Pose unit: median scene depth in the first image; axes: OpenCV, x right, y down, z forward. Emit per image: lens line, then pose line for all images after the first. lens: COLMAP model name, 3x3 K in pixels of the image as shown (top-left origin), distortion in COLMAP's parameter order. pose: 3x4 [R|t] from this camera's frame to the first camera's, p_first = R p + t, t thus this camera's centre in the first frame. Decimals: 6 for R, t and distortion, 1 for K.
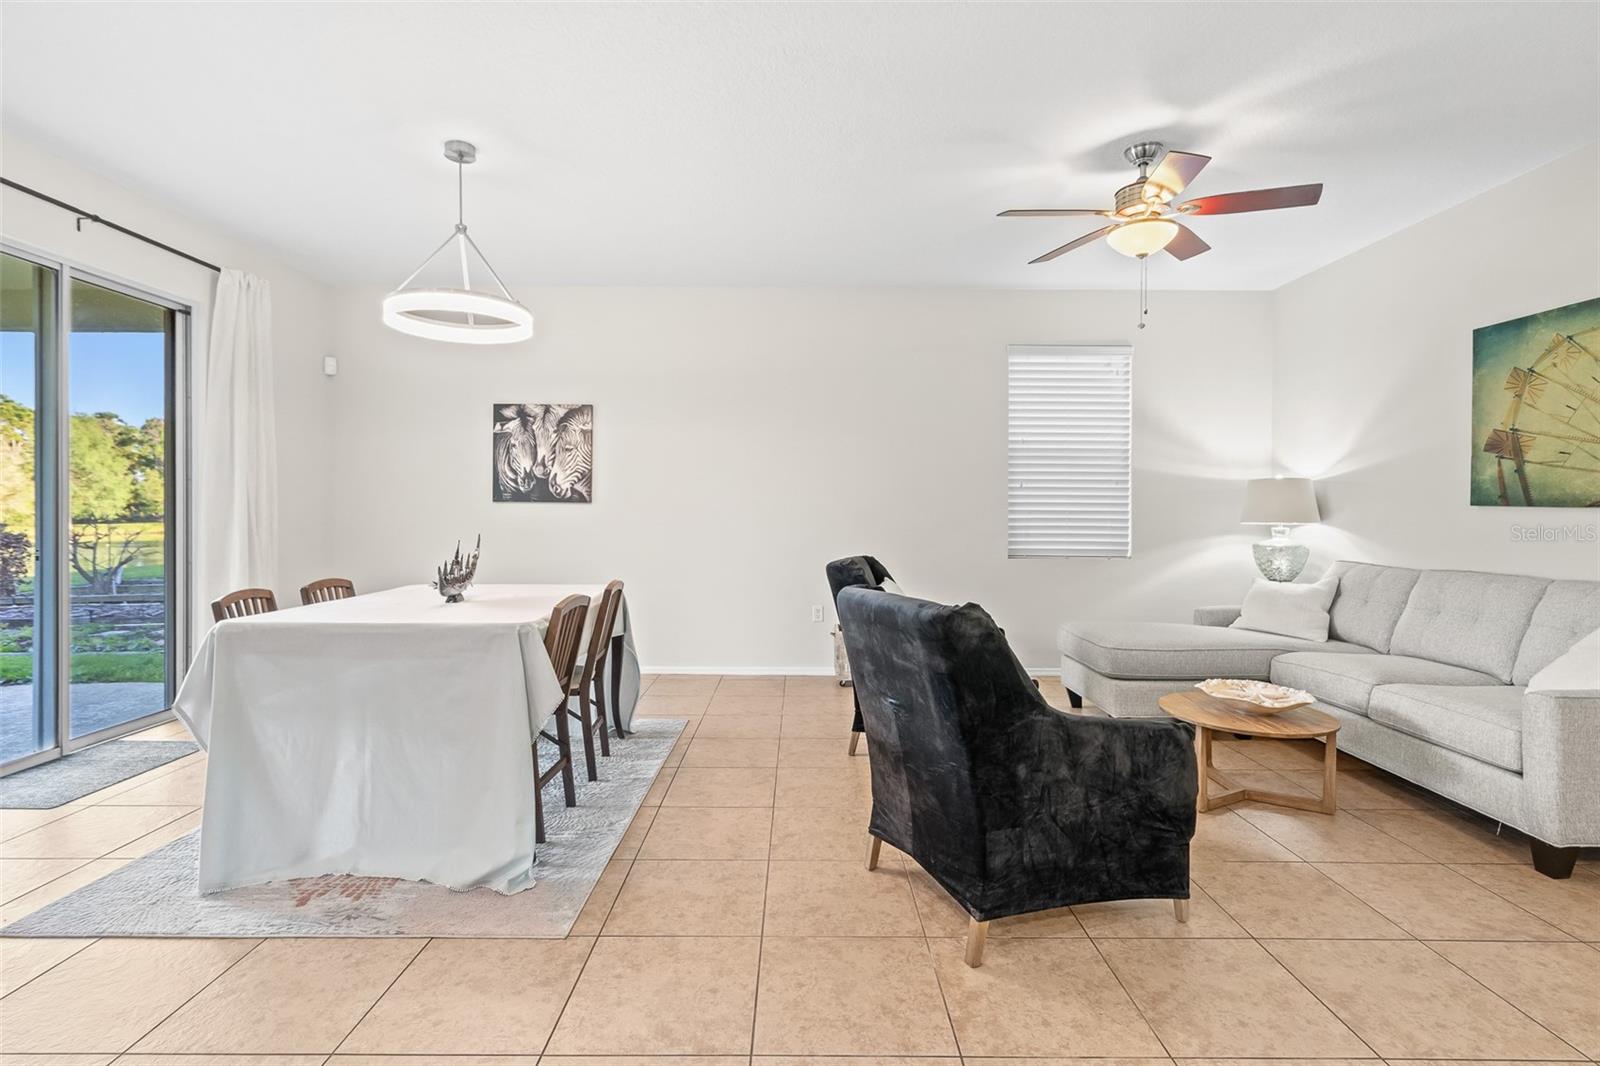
lens RADIAL K [[738.9, 0, 799.5], [0, 738.9, 511.8], [0, 0, 1]] dist [-0.005781, 0.003955]
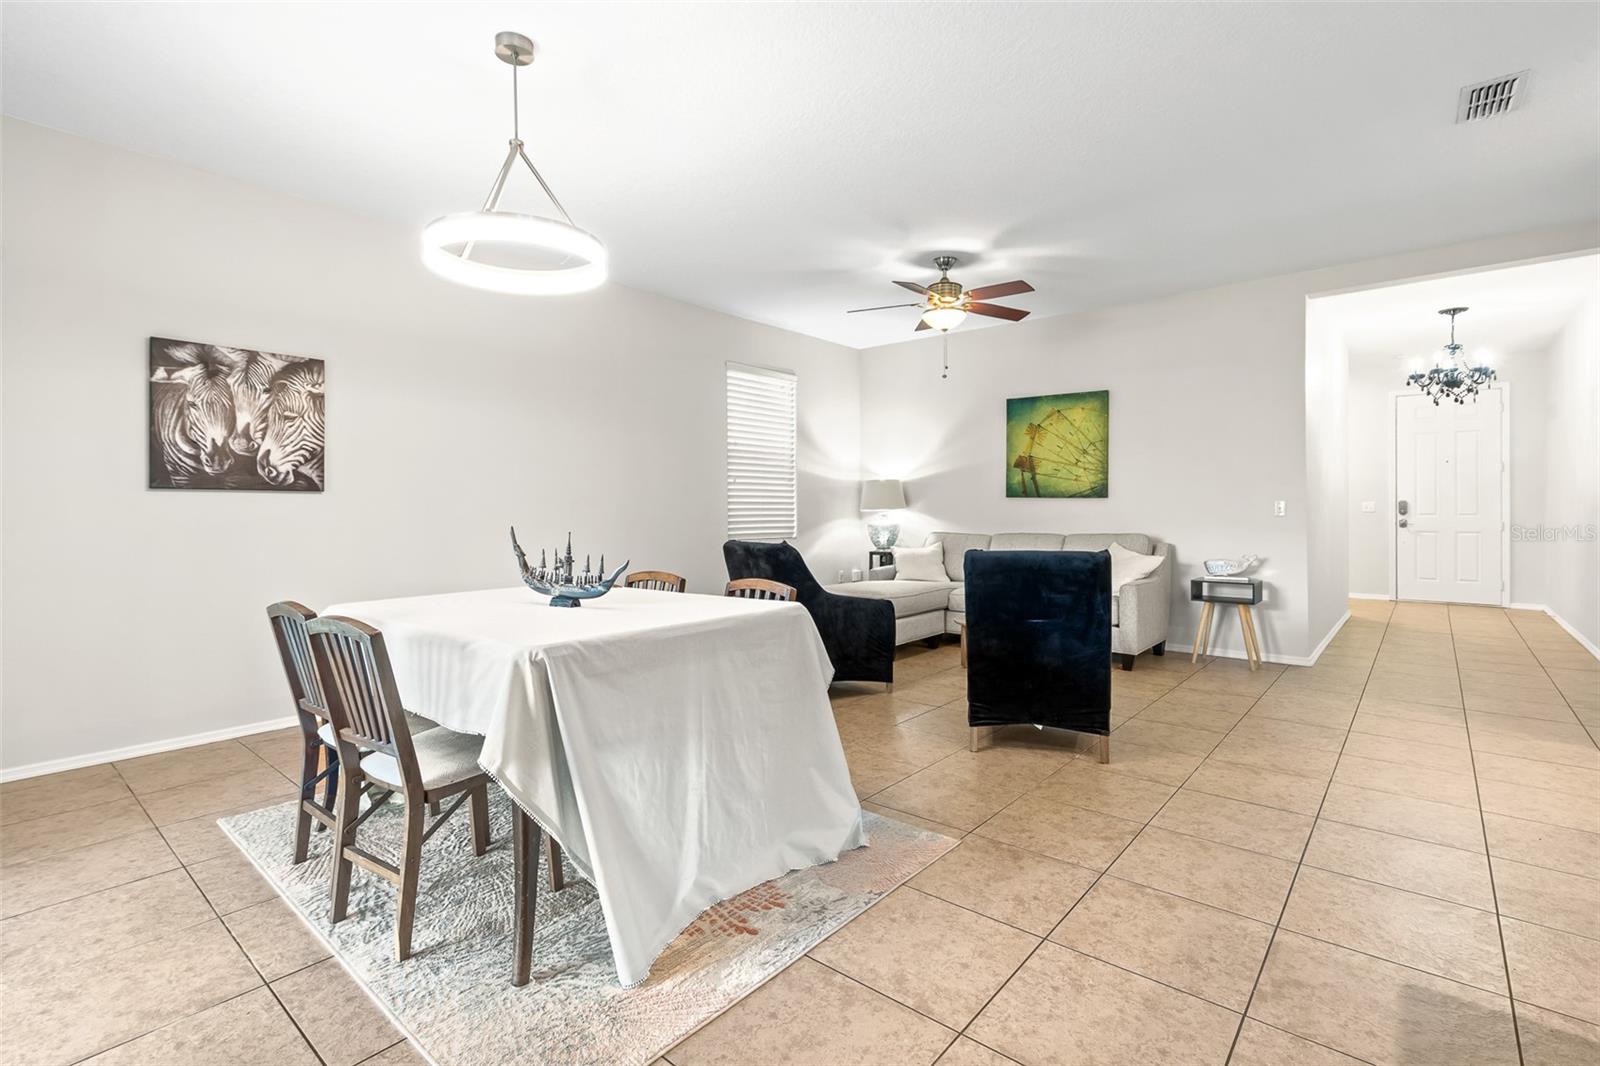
lens RADIAL K [[738.9, 0, 800.2], [0, 738.9, 505.9], [0, 0, 1]] dist [-0.005781, 0.003955]
pose [[0.649909, -0.004559, 0.759998, -0.536722], [0.008491, 0.999963, -0.001262, 0.007089], [-0.759964, 0.007273, 0.649924, 0.151986]]
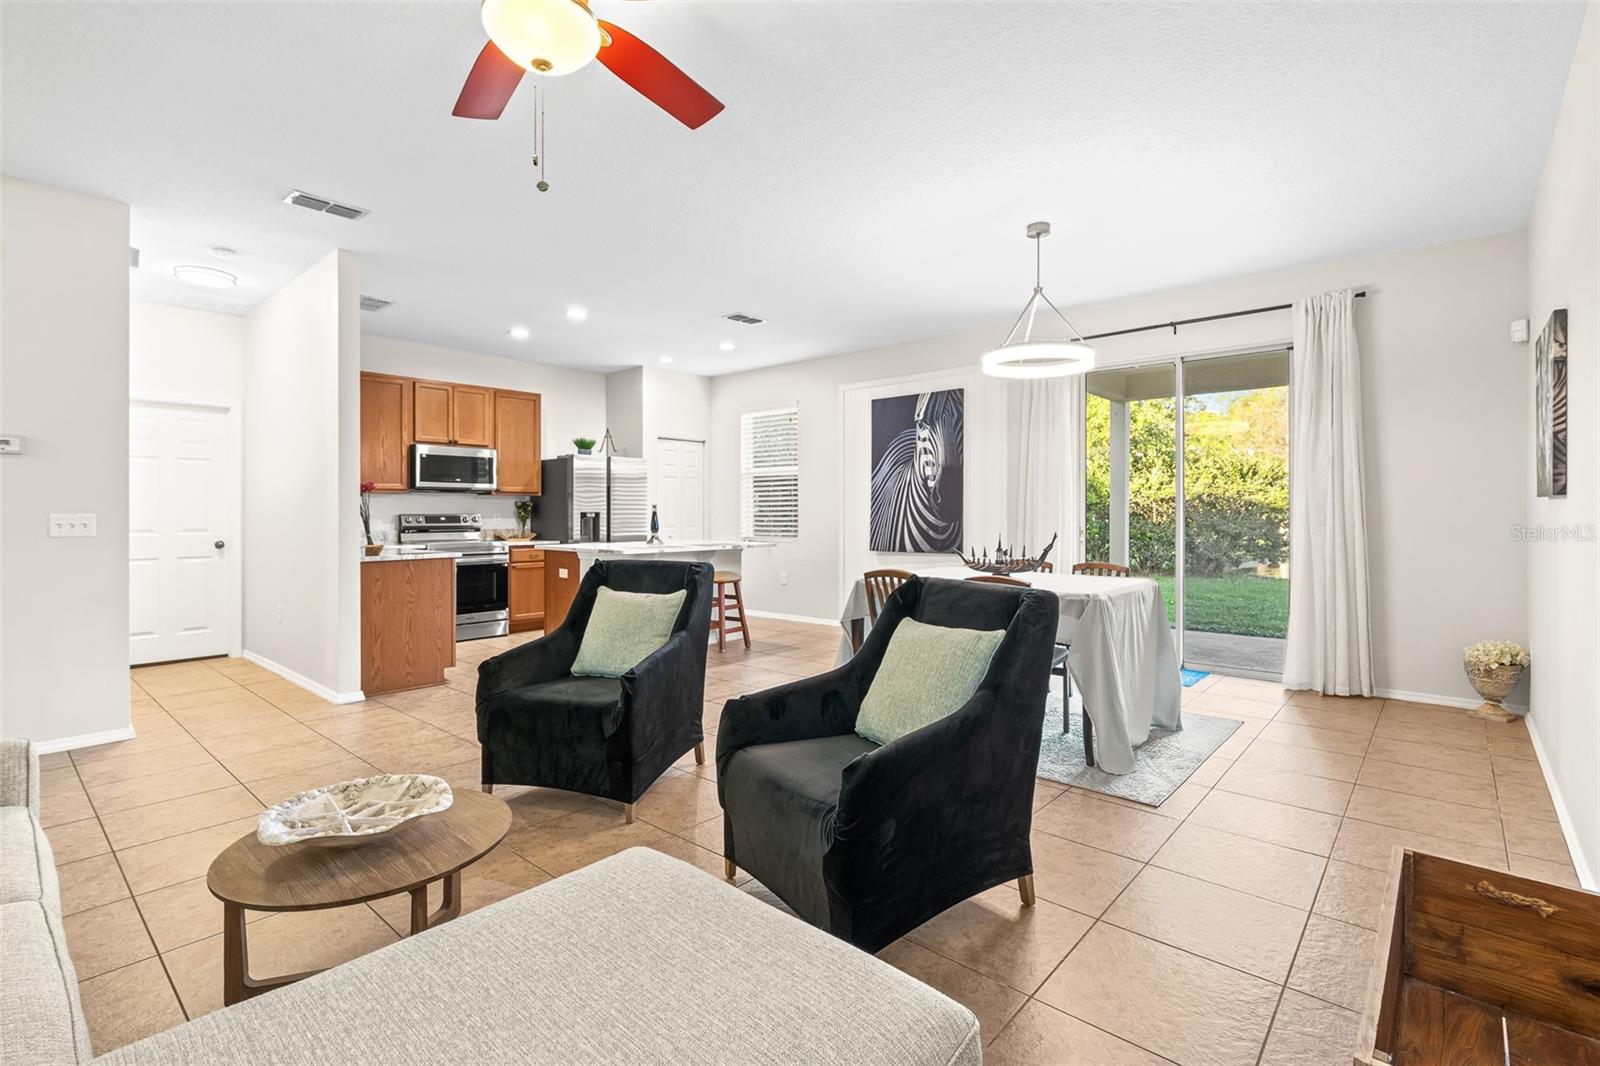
lens RADIAL K [[738.9, 0, 807.2], [0, 738.9, 521.9], [0, 0, 1]] dist [-0.005781, 0.003955]
pose [[-0.656618, 0.004639, -0.754209, 0.467530], [-0.003145, 0.999956, 0.008889, 0.002829], [0.754217, 0.008209, -0.656574, 0.946294]]
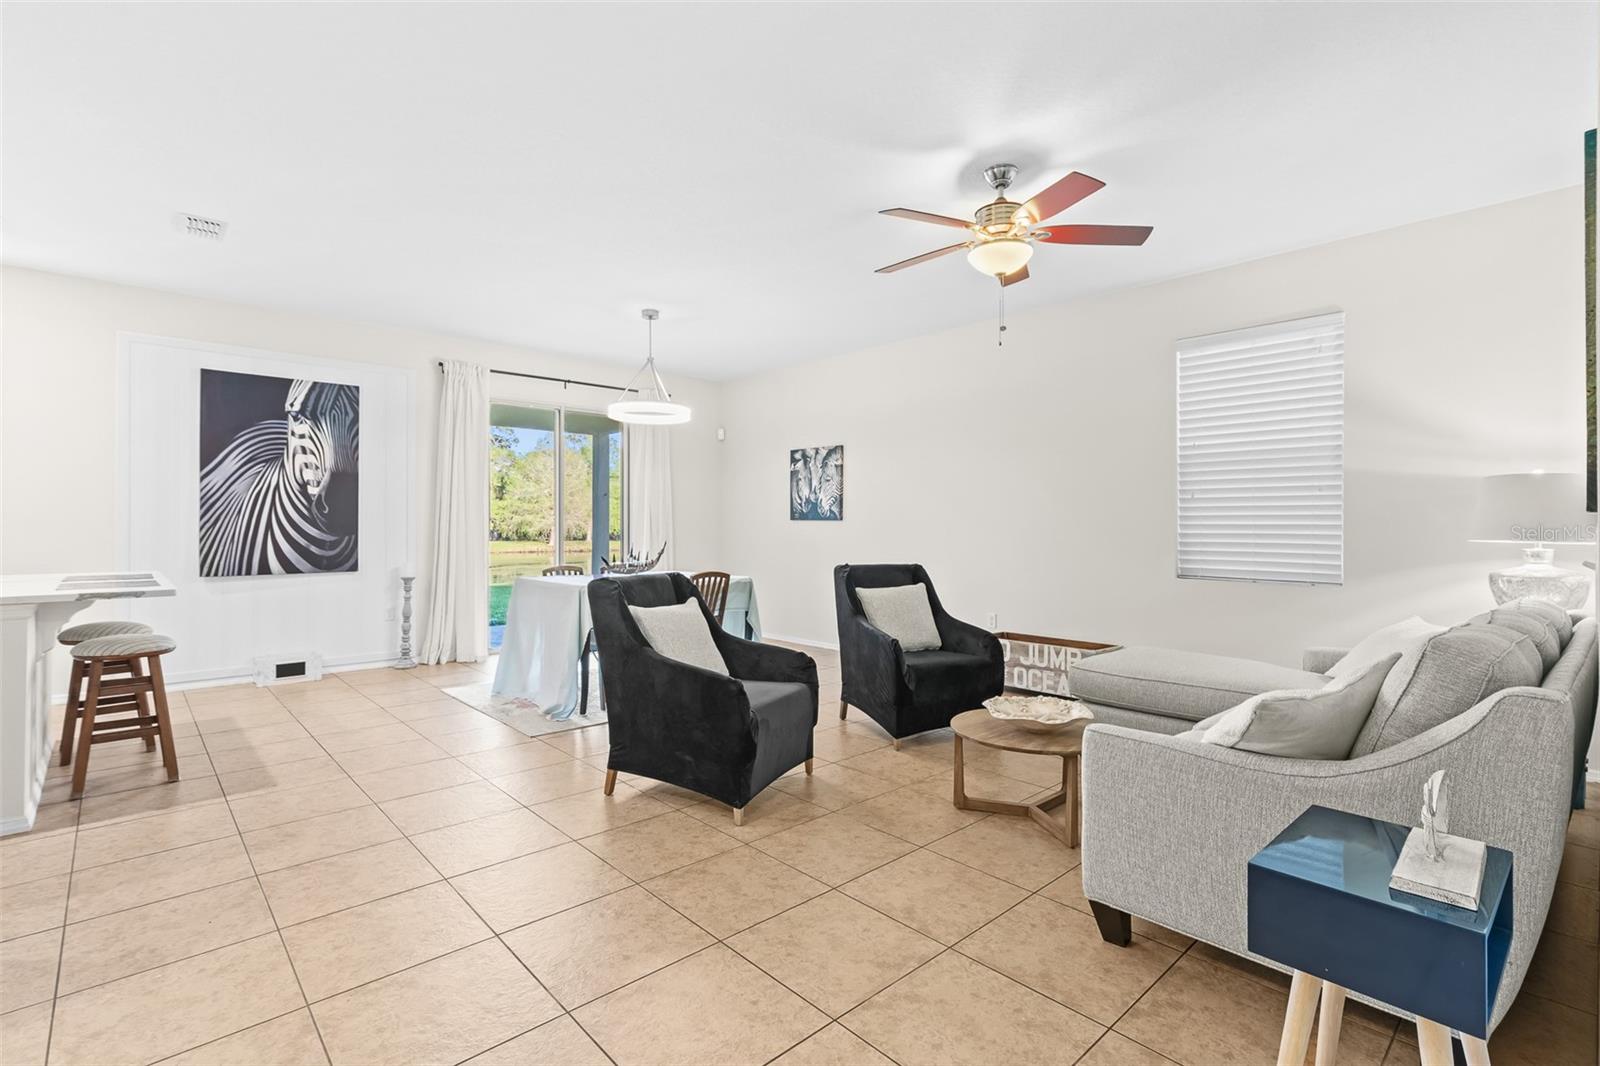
lens RADIAL K [[738.9, 0, 810.6], [0, 738.9, 529.1], [0, 0, 1]] dist [-0.005781, 0.003955]
pose [[0.686107, 0.000161, -0.727501, 0.633860], [-0.000121, 1.000000, 0.000107, 0.003425], [0.727501, 0.000015, 0.686107, 0.064124]]
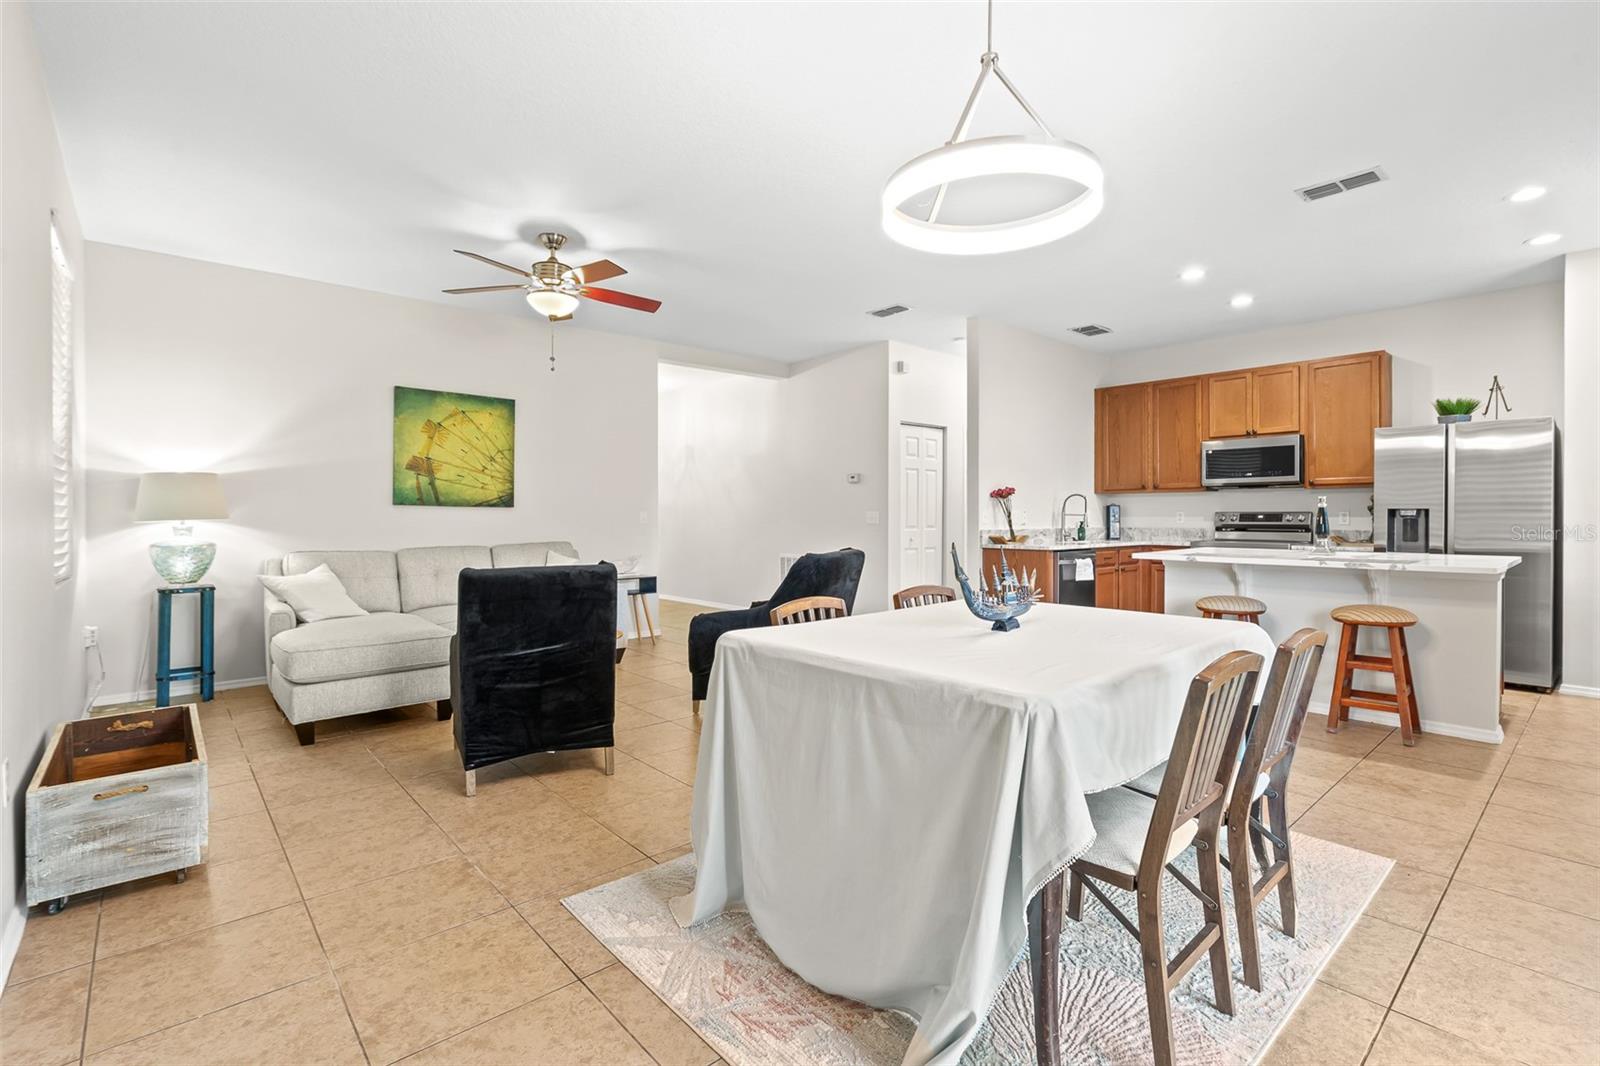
lens RADIAL K [[738.9, 0, 797.6], [0, 738.9, 518.0], [0, 0, 1]] dist [-0.005781, 0.003955]
pose [[-0.660675, -0.008549, 0.750623, -0.511230], [-0.001377, 0.999947, 0.010176, 0.001606], [-0.750671, 0.005689, -0.660652, 0.954332]]
